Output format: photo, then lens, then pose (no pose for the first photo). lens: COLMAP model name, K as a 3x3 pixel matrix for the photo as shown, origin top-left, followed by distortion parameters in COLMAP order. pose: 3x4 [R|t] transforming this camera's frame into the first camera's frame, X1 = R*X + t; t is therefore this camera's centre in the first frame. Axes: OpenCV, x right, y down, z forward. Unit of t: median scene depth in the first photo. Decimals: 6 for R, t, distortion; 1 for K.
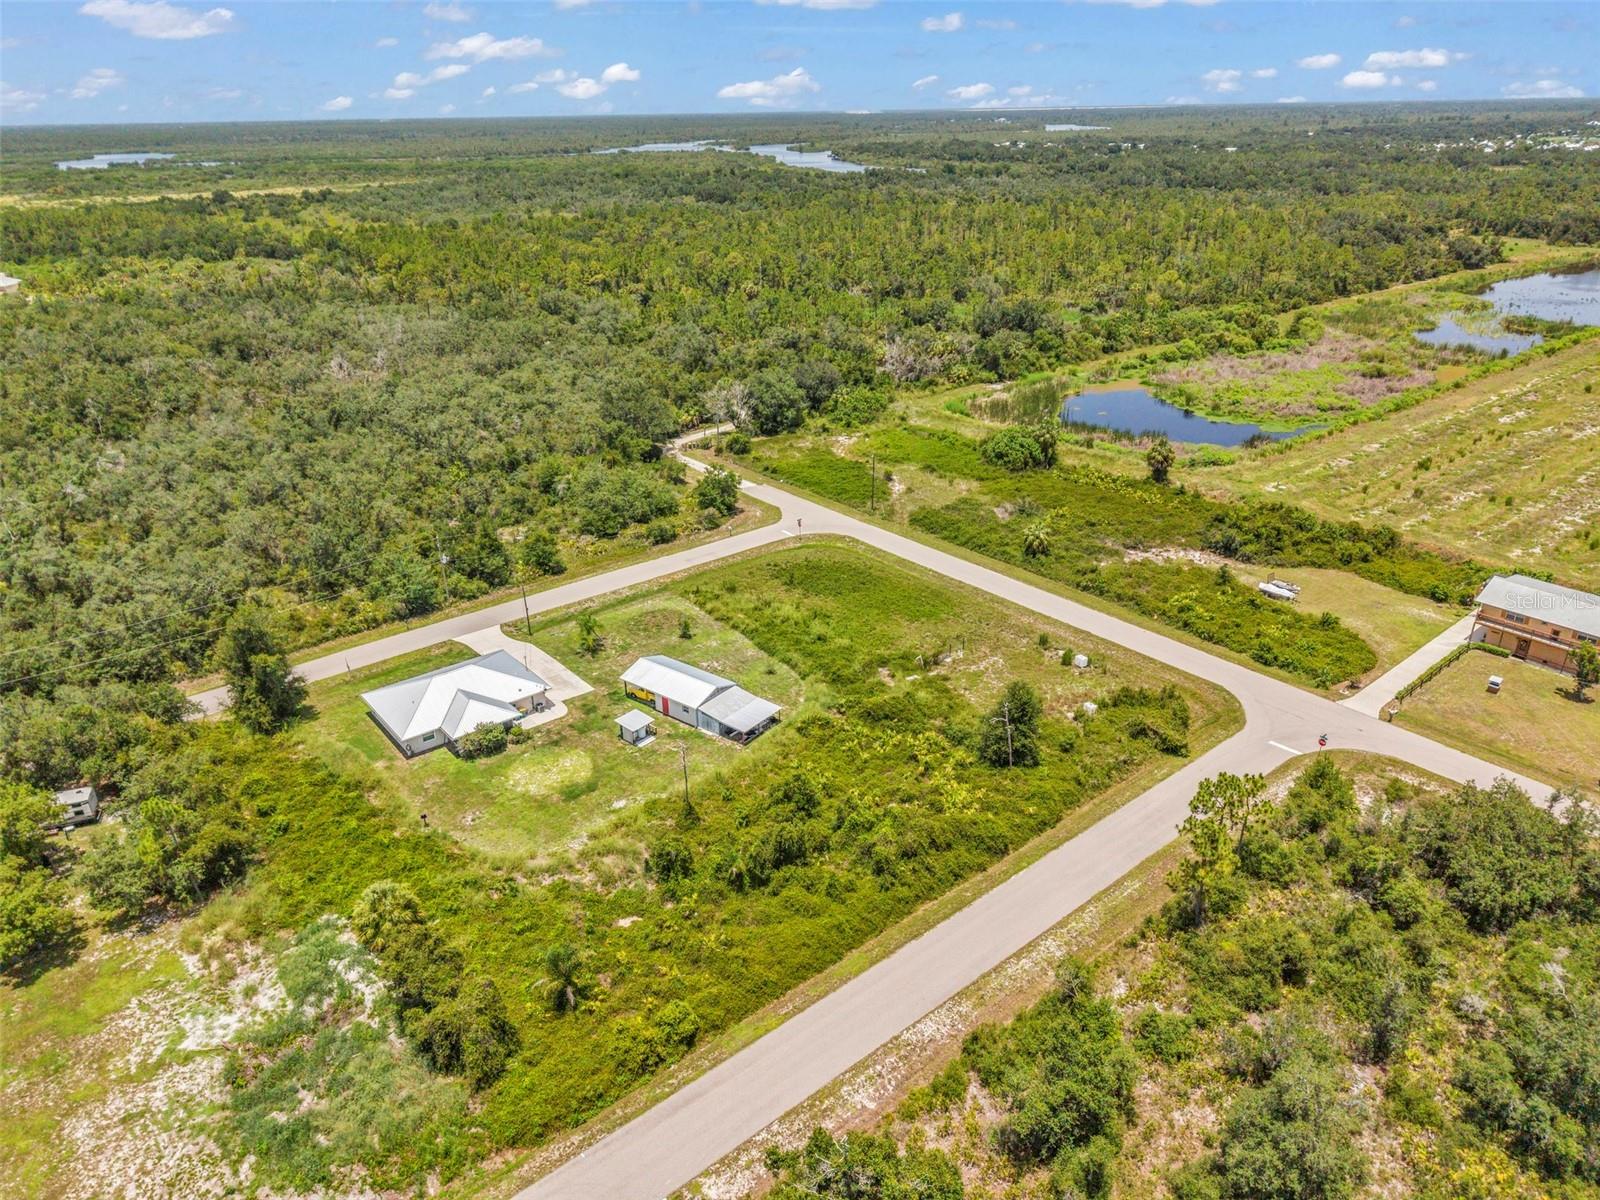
lens RADIAL K [[1067.8, 0, 797.9], [0, 1067.8, 602.6], [0, 0, 1]] dist [0.032928, -0.032721]
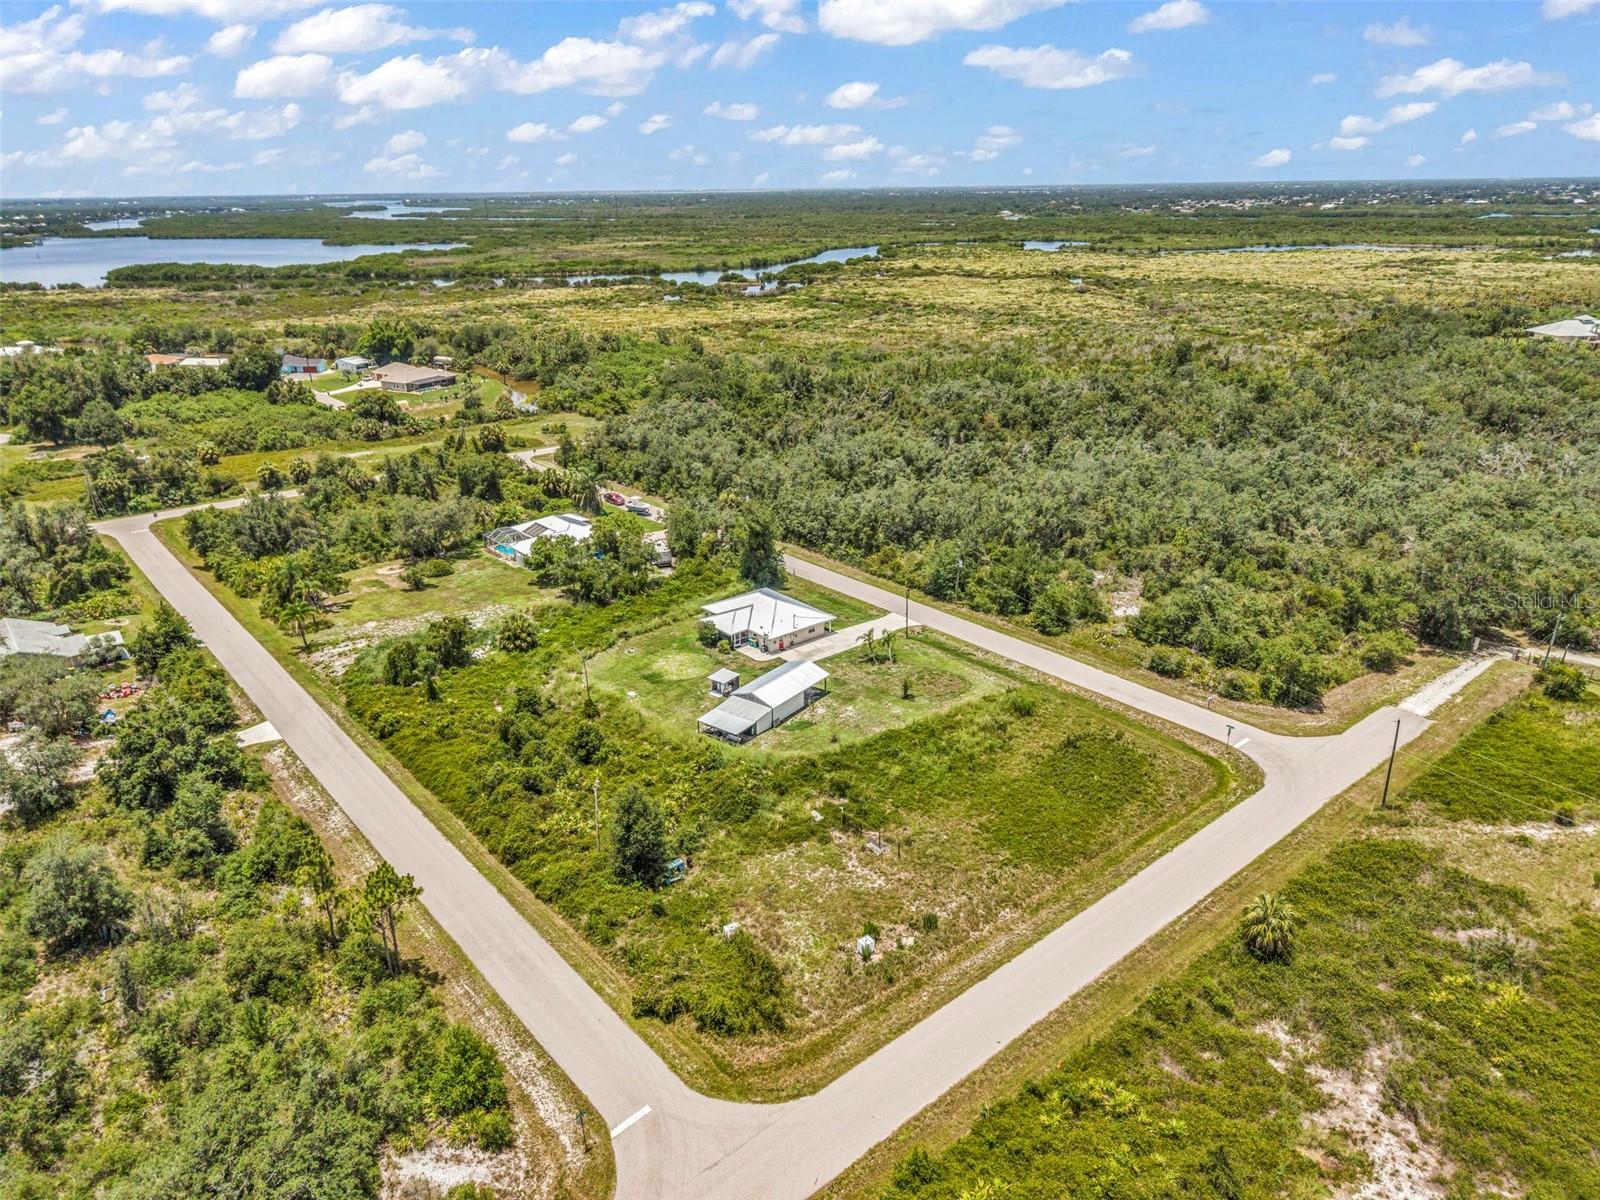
lens RADIAL K [[1067.8, 0, 797.9], [0, 1067.8, 602.6], [0, 0, 1]] dist [0.032928, -0.032721]
pose [[0.018967, 0.379241, -0.925104, 0.827088], [-0.407264, 0.847959, 0.339266, -0.358776], [0.913114, 0.370326, 0.170534, 0.740653]]
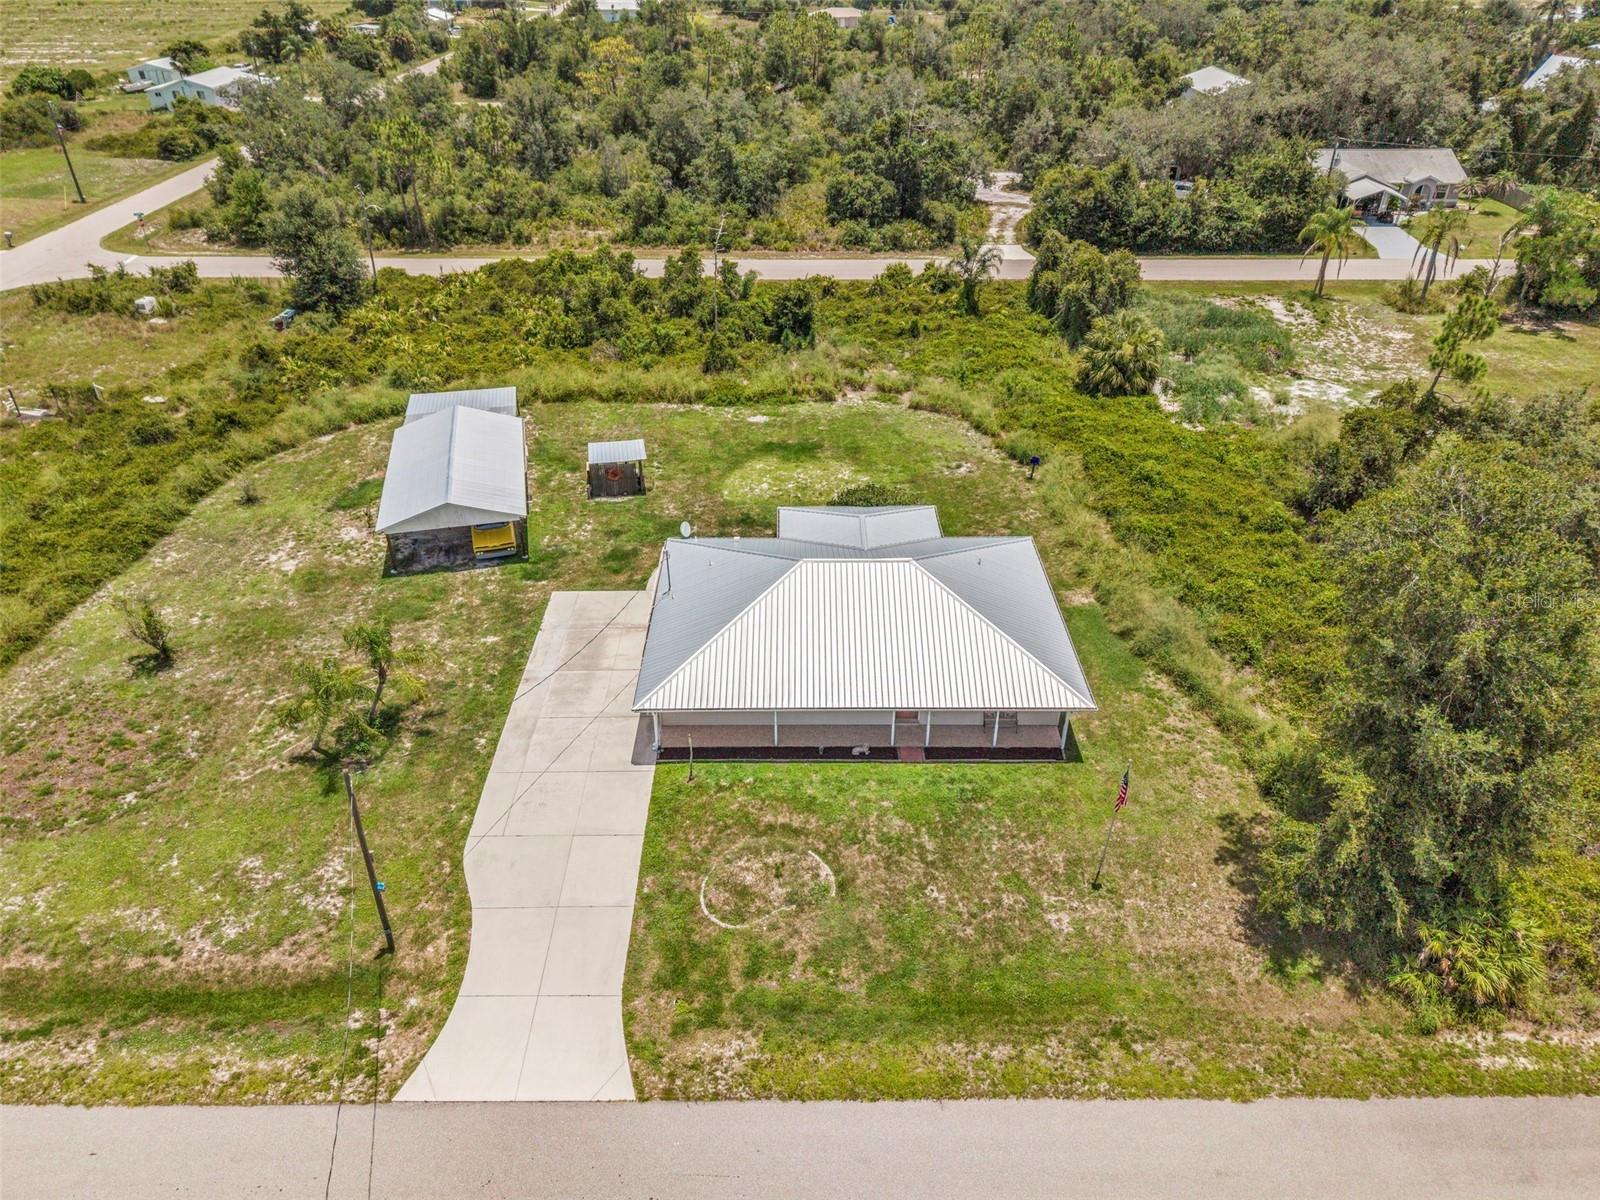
lens RADIAL K [[1067.8, 0, 797.9], [0, 1067.8, 602.6], [0, 0, 1]] dist [0.032928, -0.032721]
pose [[-0.777958, -0.329428, 0.535031, -0.459179], [0.276587, 0.585035, 0.762387, -0.189341], [-0.564164, 0.741088, -0.364017, 1.050974]]
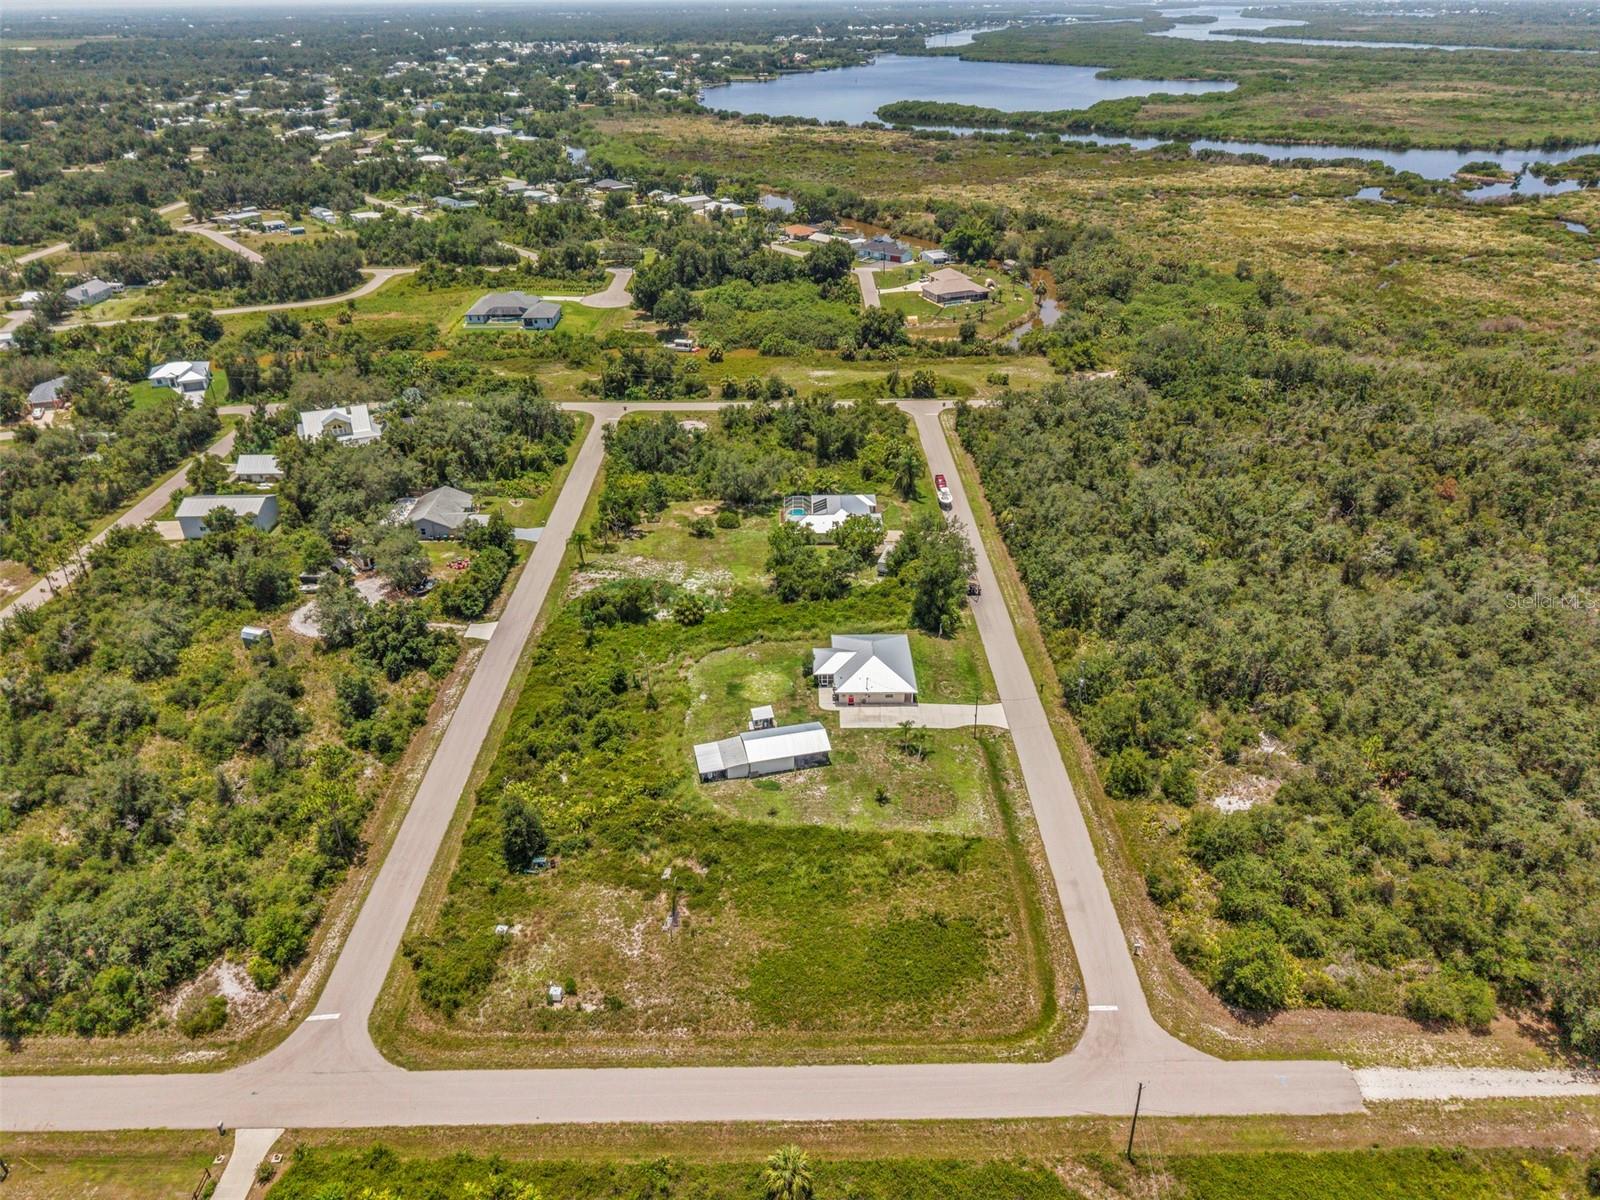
lens RADIAL K [[1067.8, 0, 797.9], [0, 1067.8, 602.6], [0, 0, 1]] dist [0.032928, -0.032721]
pose [[-0.625052, 0.405905, -0.666747, 0.598021], [-0.307787, 0.656801, 0.688389, -0.835059], [0.717341, 0.635495, -0.285603, 1.177555]]
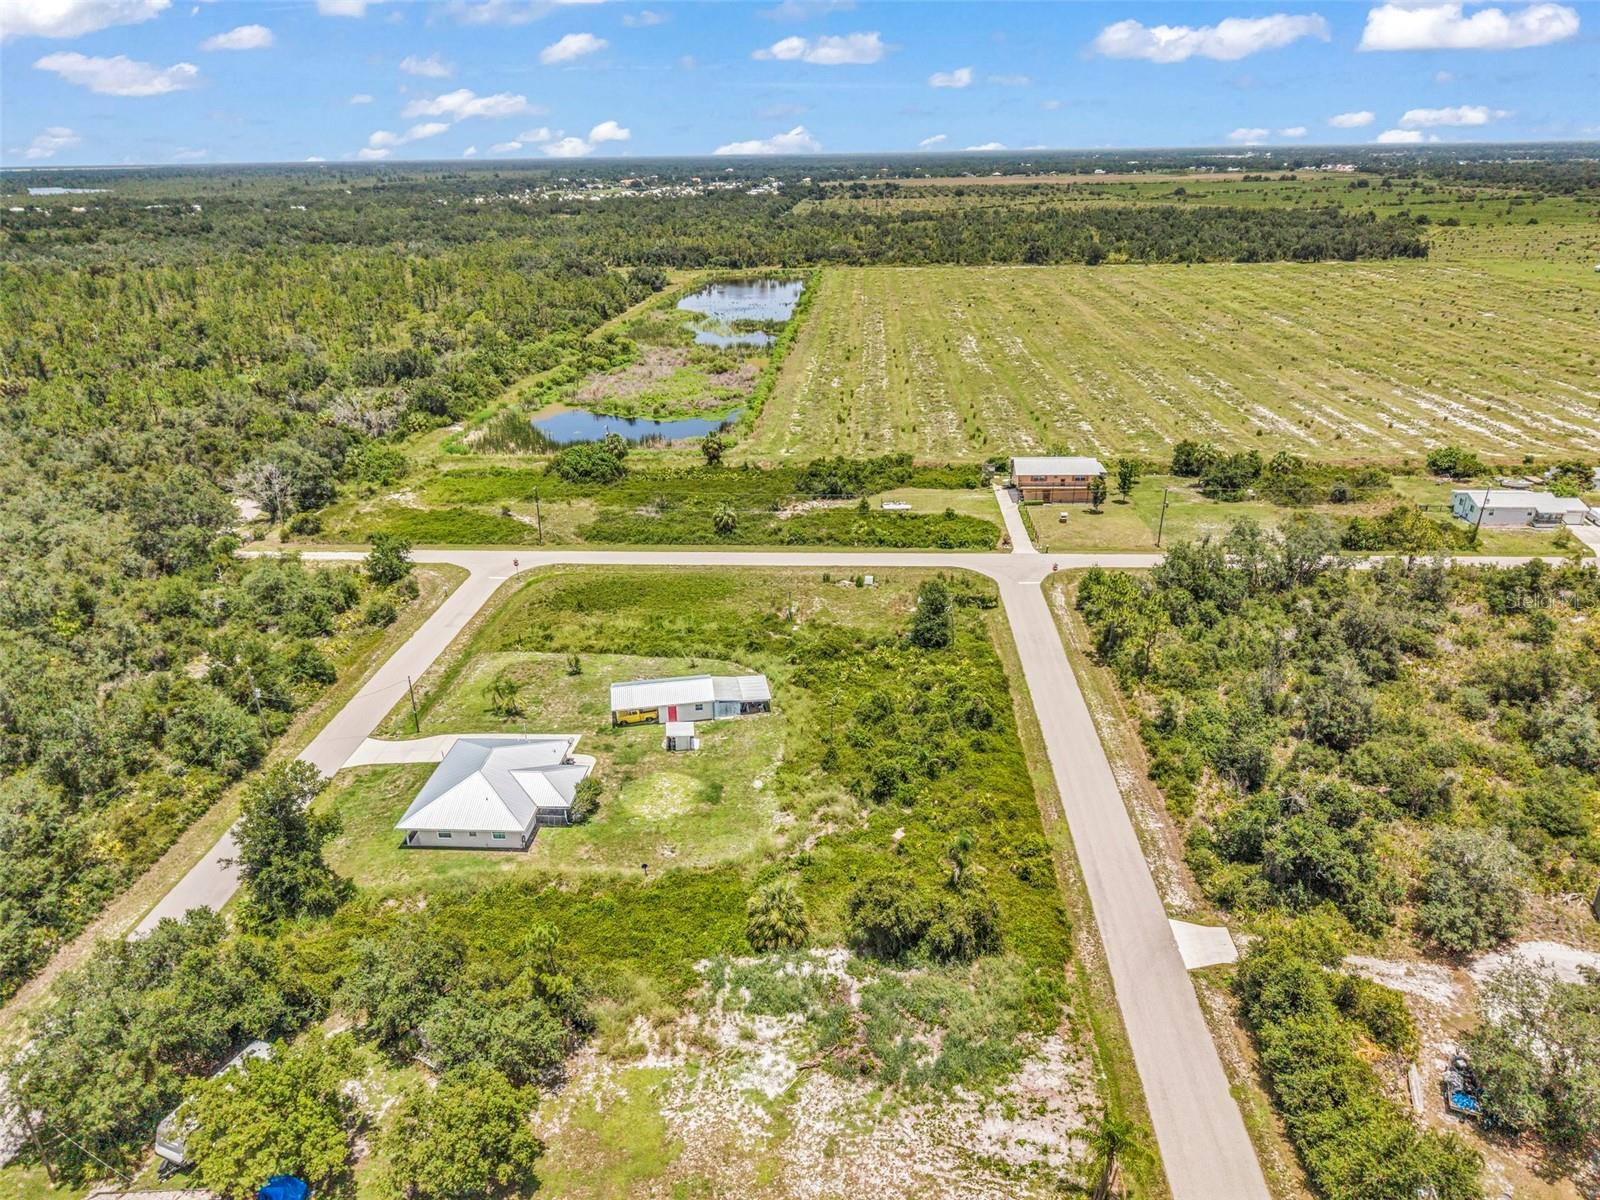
lens RADIAL K [[1066.0, 0, 797.2], [0, 1066.0, 602.5], [0, 0, 1]] dist [0.061076, -0.090366]
pose [[0.679582, -0.279885, 0.678109, -0.658299], [0.312353, 0.946779, 0.077746, -0.045653], [-0.663780, 0.158974, 0.730837, 0.125565]]
